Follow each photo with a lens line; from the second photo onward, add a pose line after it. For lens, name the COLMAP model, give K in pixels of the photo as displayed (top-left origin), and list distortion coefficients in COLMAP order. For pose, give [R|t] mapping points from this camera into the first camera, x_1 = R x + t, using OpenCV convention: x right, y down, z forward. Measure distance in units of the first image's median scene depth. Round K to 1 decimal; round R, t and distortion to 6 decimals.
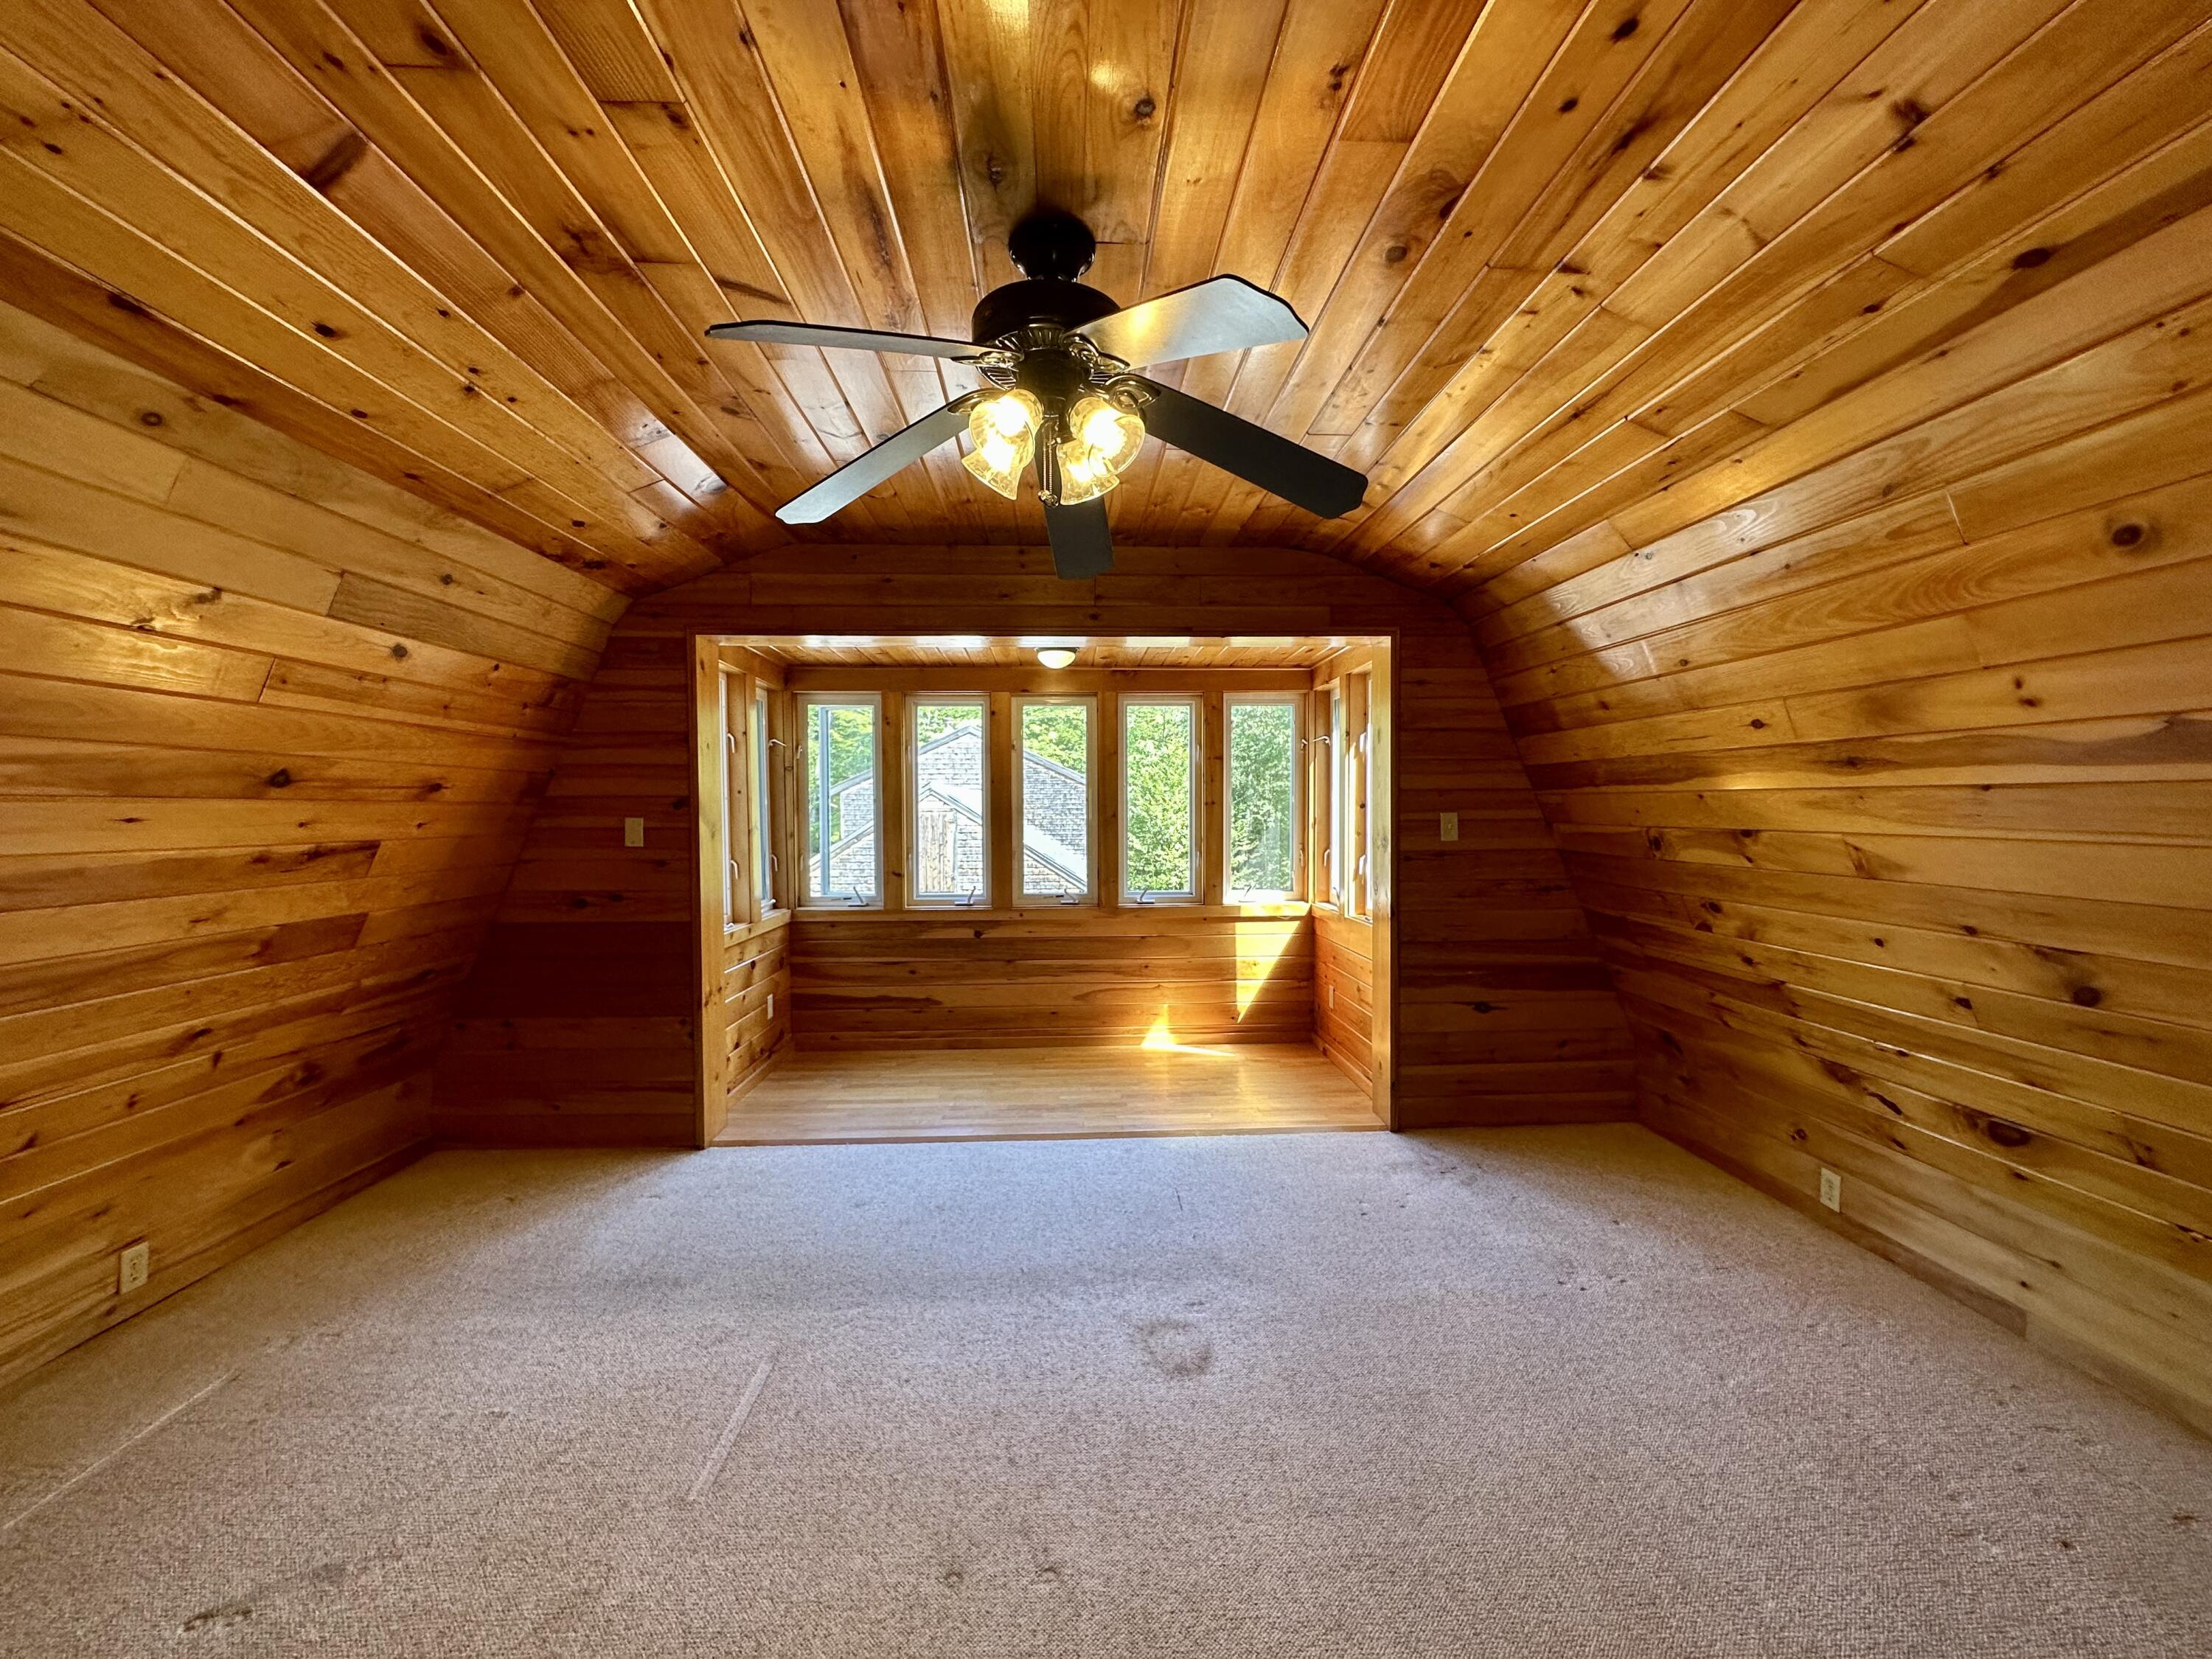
lens RADIAL K [[882.2, 0, 1104.0], [0, 882.2, 830.8], [0, 0, 1]] dist [-0.001779, 0.000050]
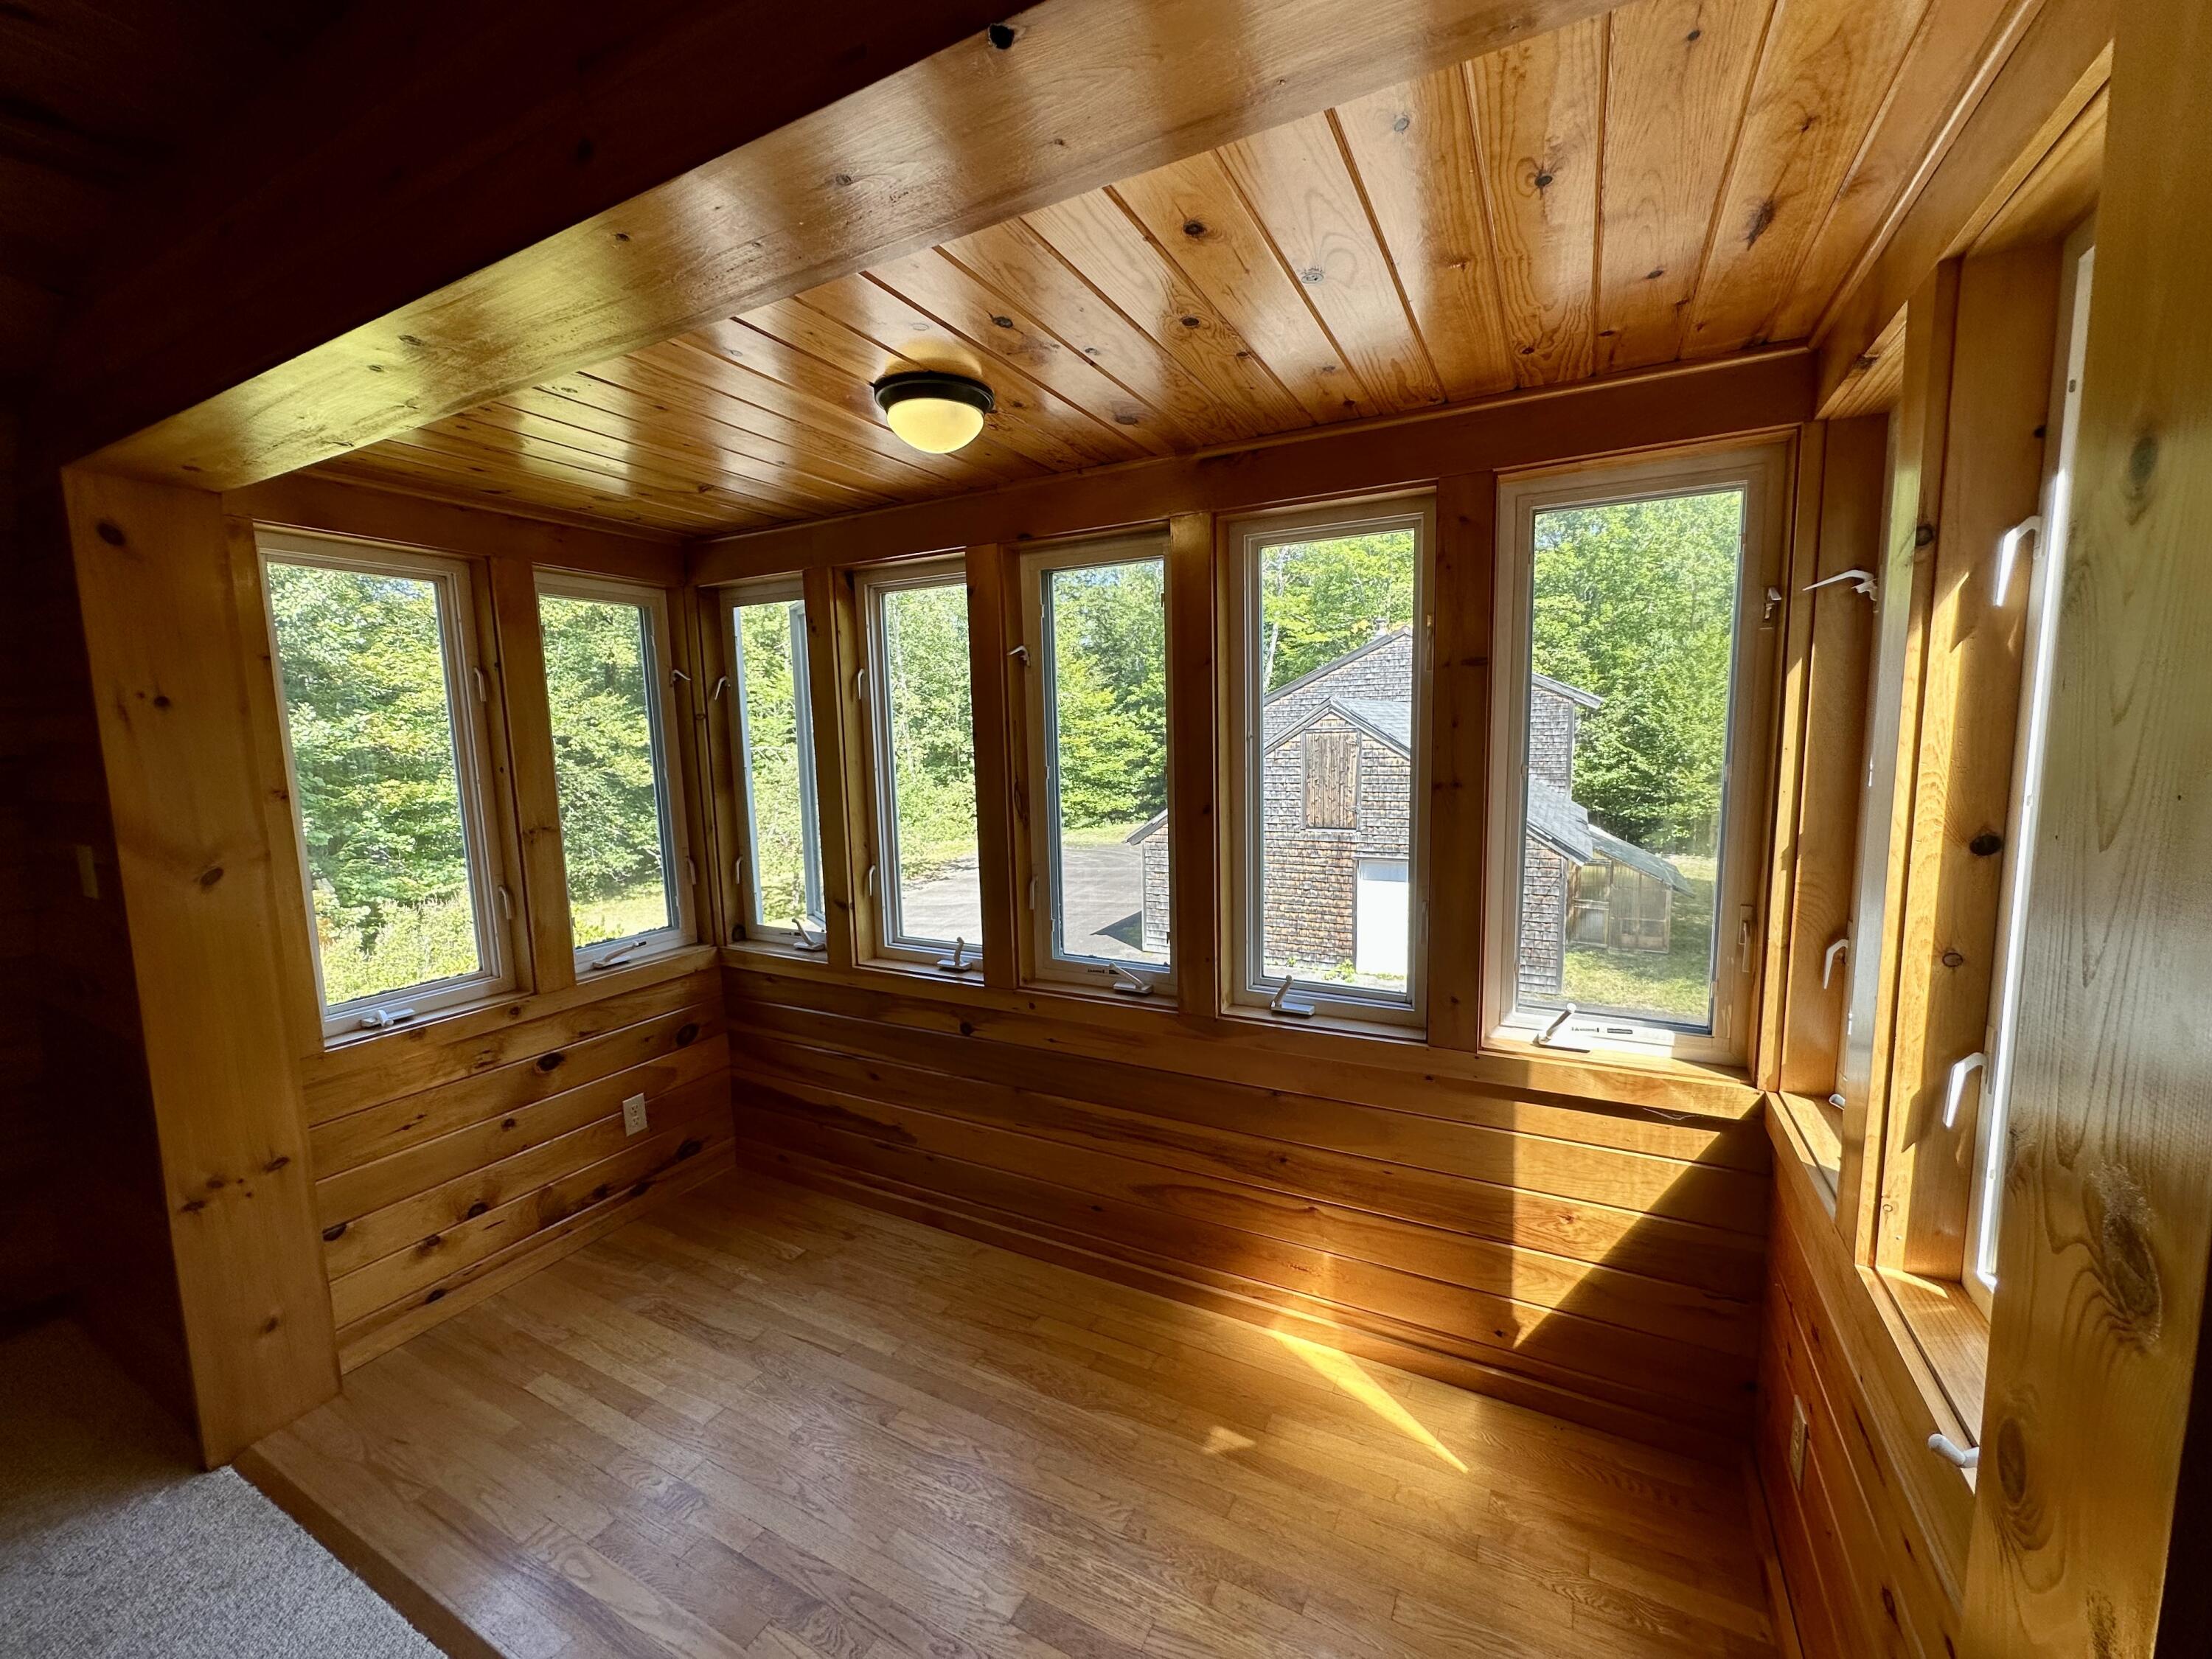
lens RADIAL K [[882.2, 0, 1104.0], [0, 882.2, 830.8], [0, 0, 1]] dist [-0.001779, 0.000050]
pose [[0.862296, 0.043191, -0.504560, 0.254299], [0.007618, 0.995137, 0.098205, -0.068748], [0.506348, -0.088525, 0.857774, 0.830449]]
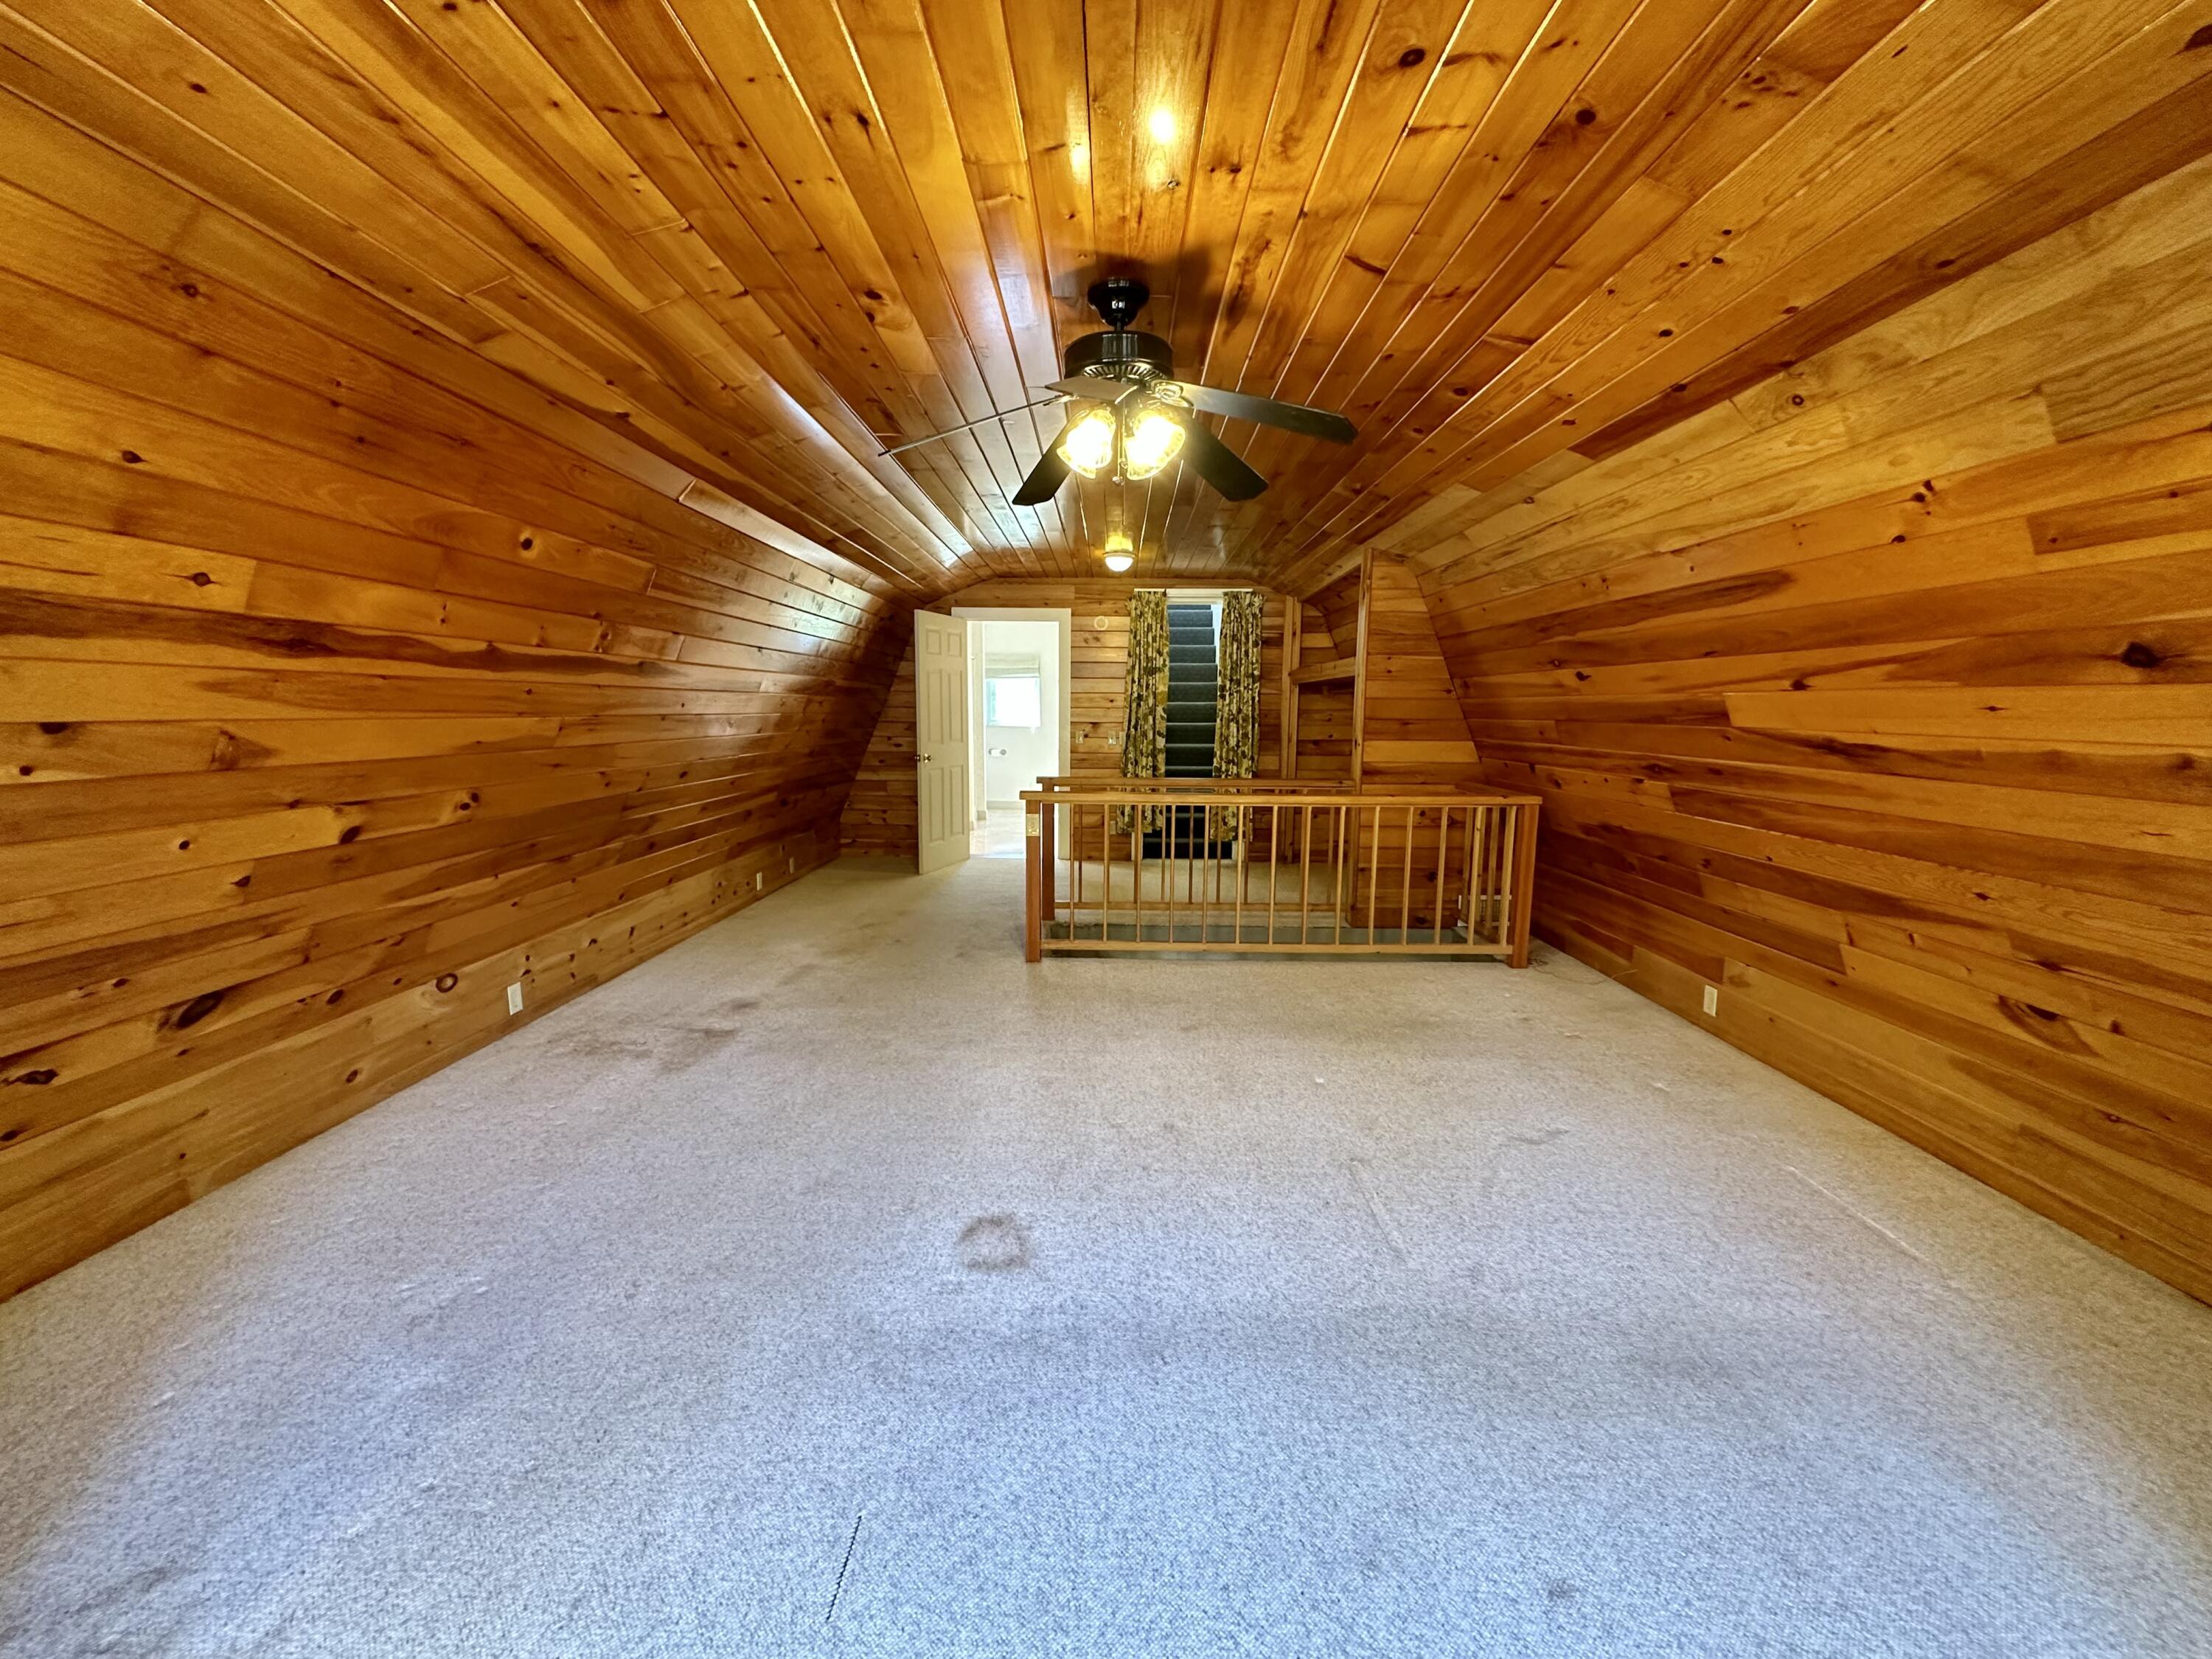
lens RADIAL K [[882.2, 0, 1104.0], [0, 882.2, 830.8], [0, 0, 1]] dist [-0.001779, 0.000050]
pose [[-0.998437, -0.010644, 0.054871, -0.056211], [-0.001433, 0.986254, 0.165233, -0.022052], [-0.055876, 0.164896, -0.984727, 1.160967]]
